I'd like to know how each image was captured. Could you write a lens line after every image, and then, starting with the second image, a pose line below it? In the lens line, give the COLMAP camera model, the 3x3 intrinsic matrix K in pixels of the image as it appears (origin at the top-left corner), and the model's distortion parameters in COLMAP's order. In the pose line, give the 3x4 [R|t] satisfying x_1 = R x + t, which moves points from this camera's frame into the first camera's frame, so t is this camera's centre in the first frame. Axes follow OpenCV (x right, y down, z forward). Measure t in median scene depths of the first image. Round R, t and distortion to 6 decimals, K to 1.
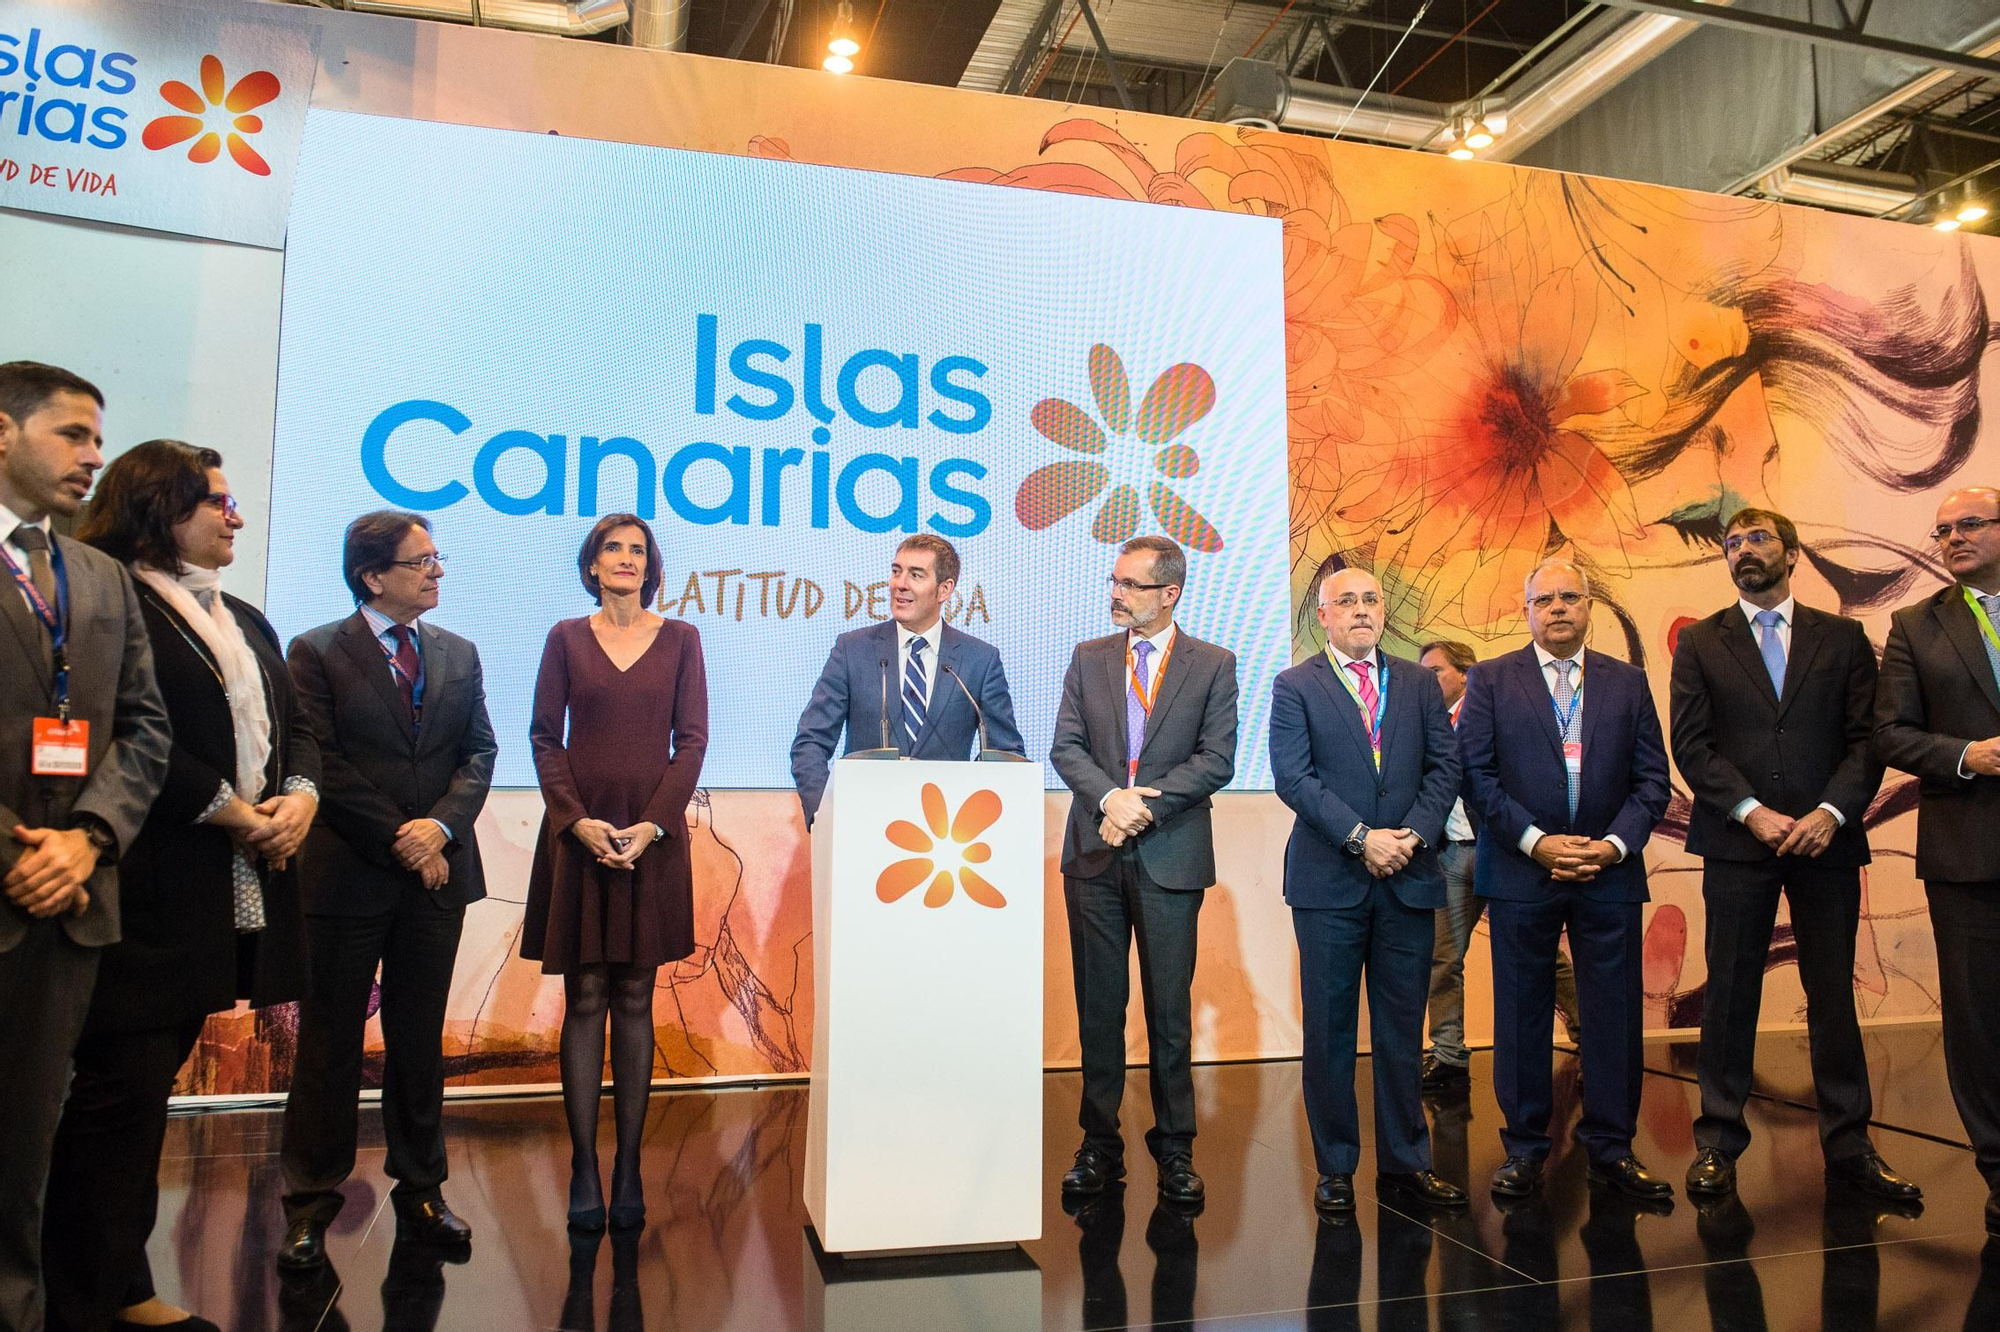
lens RADIAL K [[1469.2, 0, 1007.0], [0, 1469.2, 654.6], [0, 0, 1]] dist [-0.010111, -0.031023]
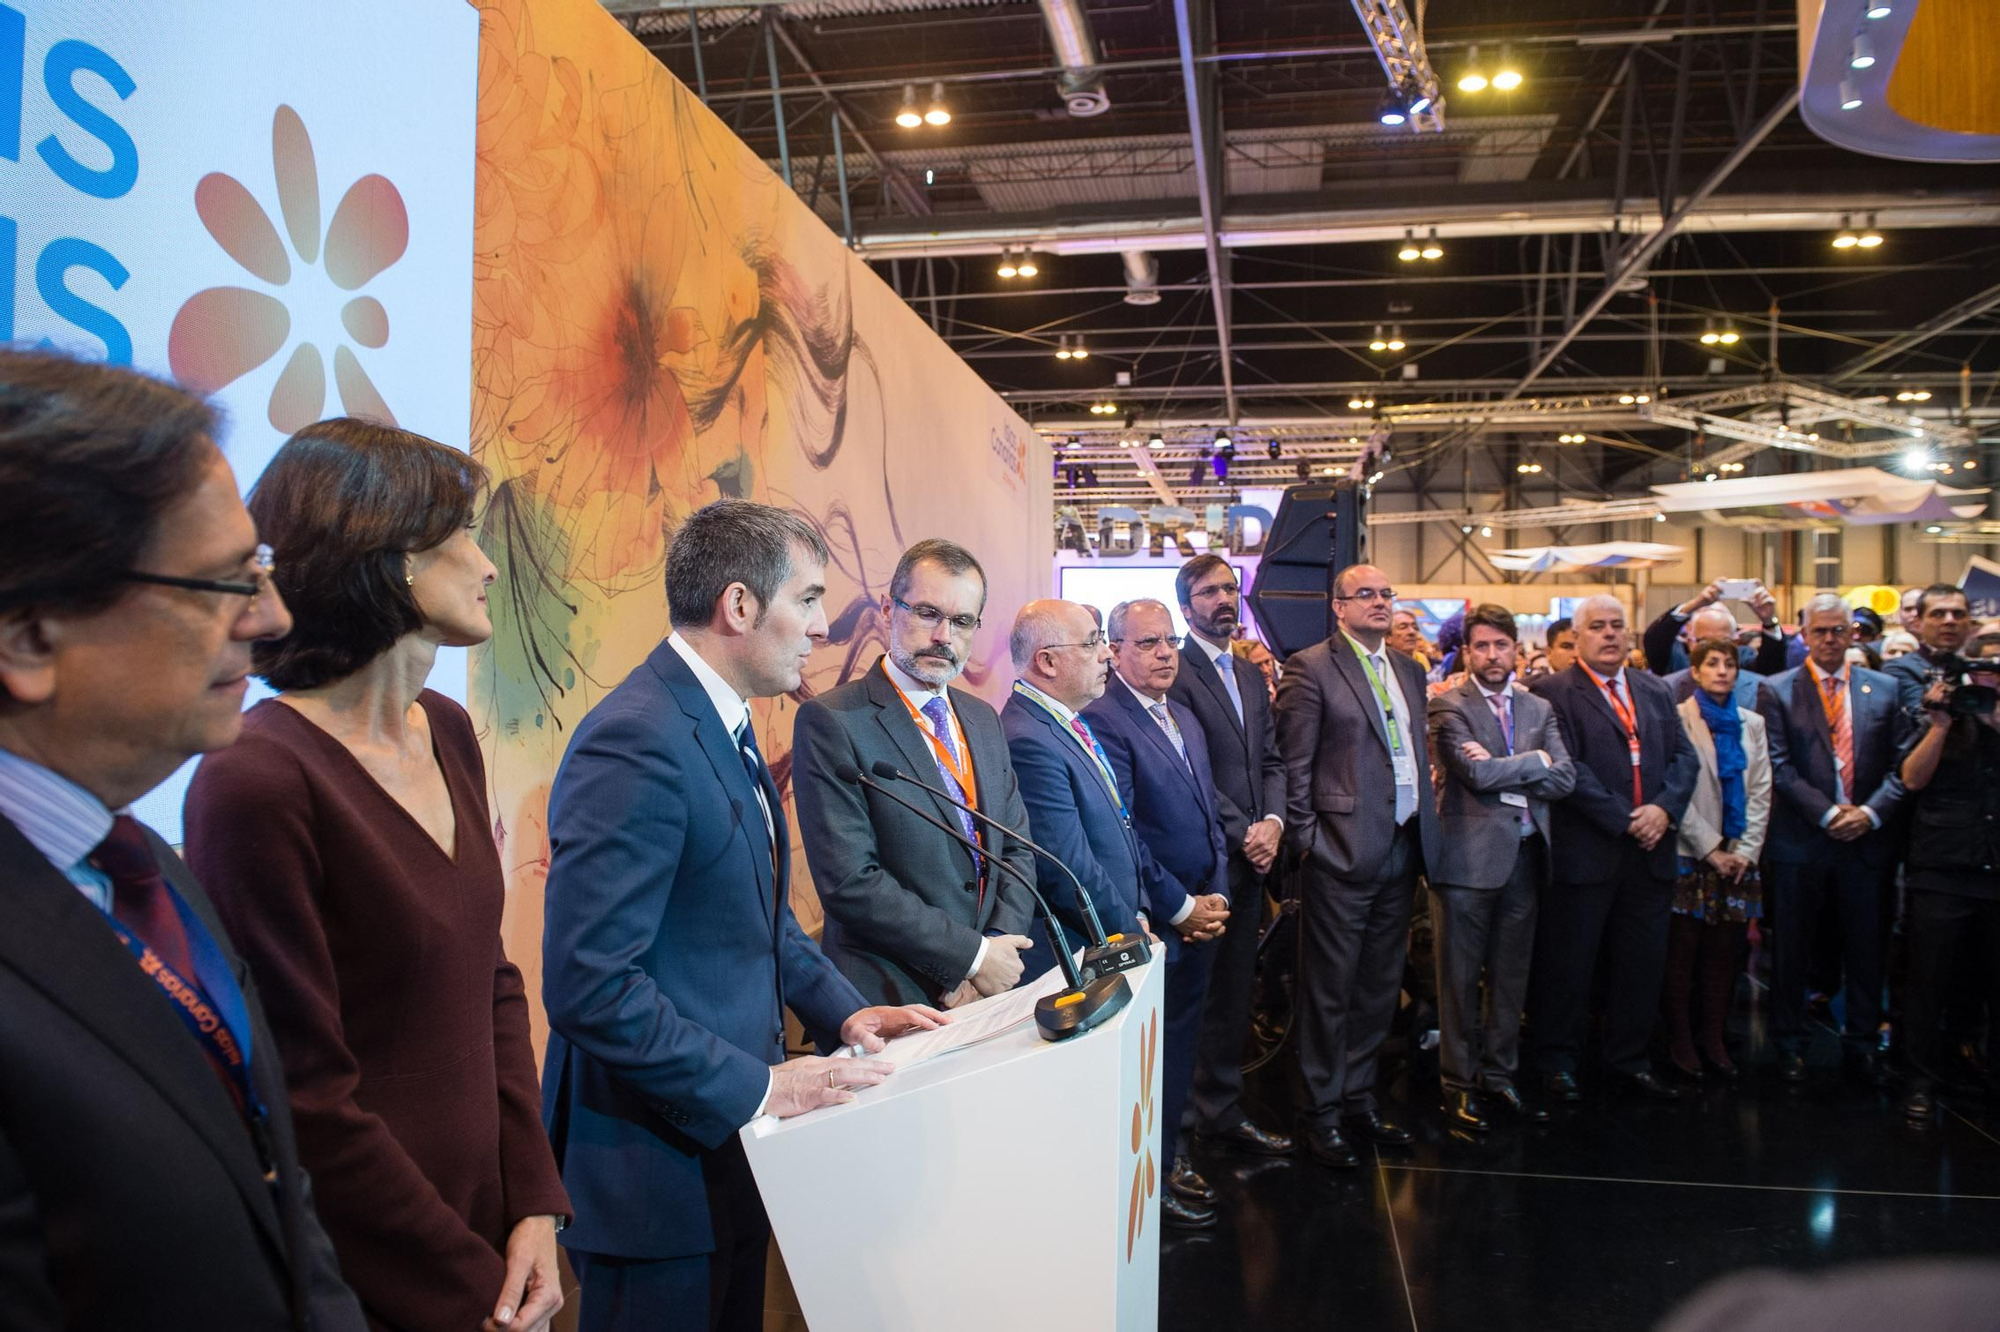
lens RADIAL K [[1368.9, 0, 996.1], [0, 1368.9, 630.9], [0, 0, 1]] dist [-0.037408, -0.002354]
pose [[0.448880, 0.017910, 0.893412, -0.291600], [-0.101390, 0.994363, 0.031007, -0.038809], [-0.887821, -0.104501, 0.448166, 0.441783]]
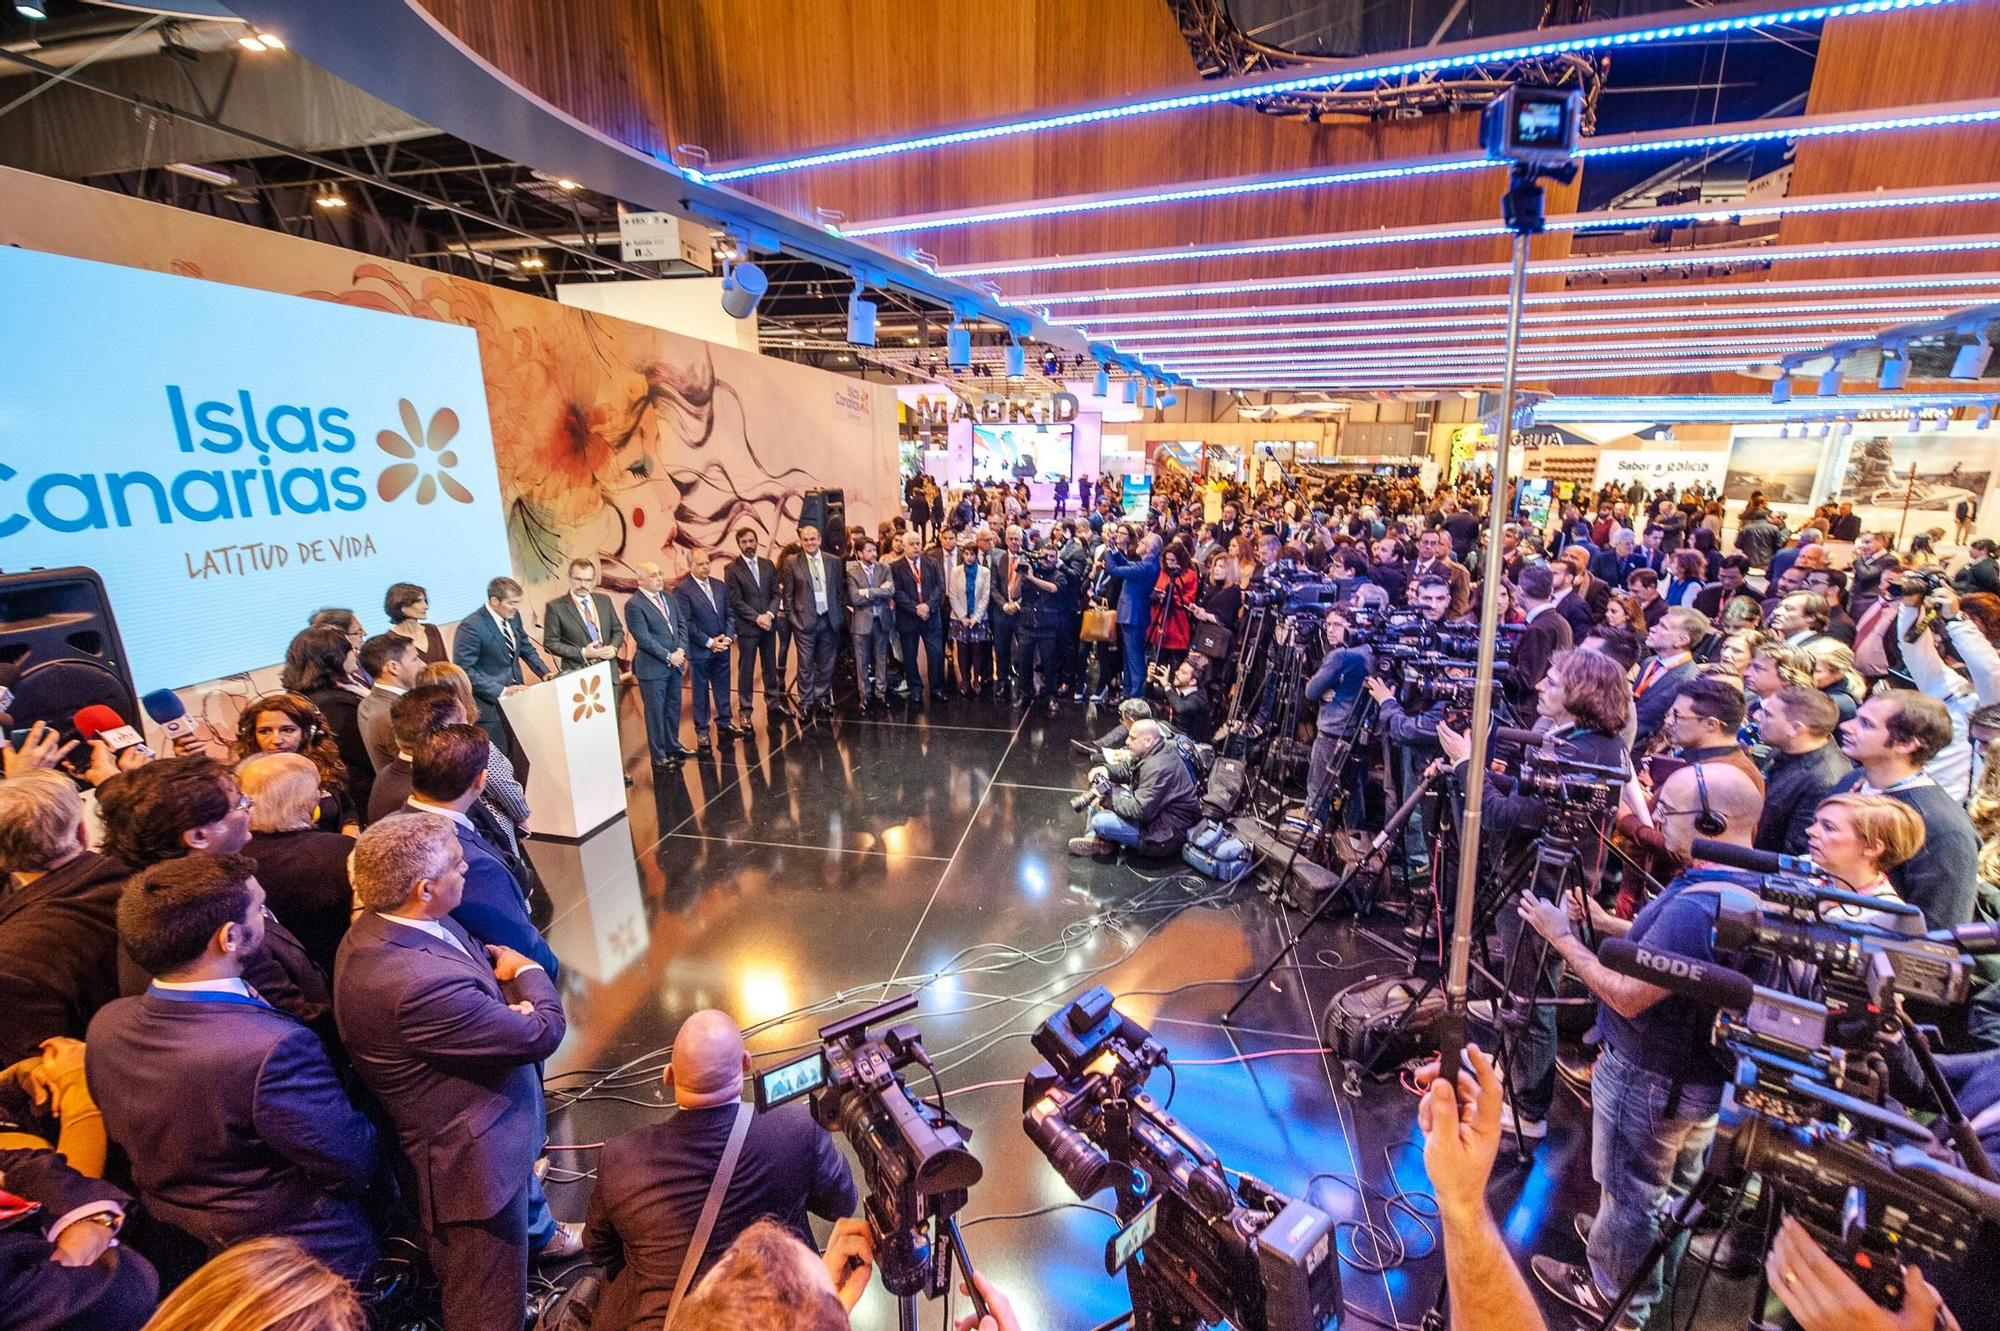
lens RADIAL K [[807.5, 0, 1008.6], [0, 807.5, 670.7], [0, 0, 1]] dist [-0.013840, 0.000136]
pose [[0.437179, -0.231878, 0.868969, -0.558176], [-0.097828, 0.948199, 0.302238, -0.256365], [-0.894038, -0.217142, 0.391849, -0.187682]]
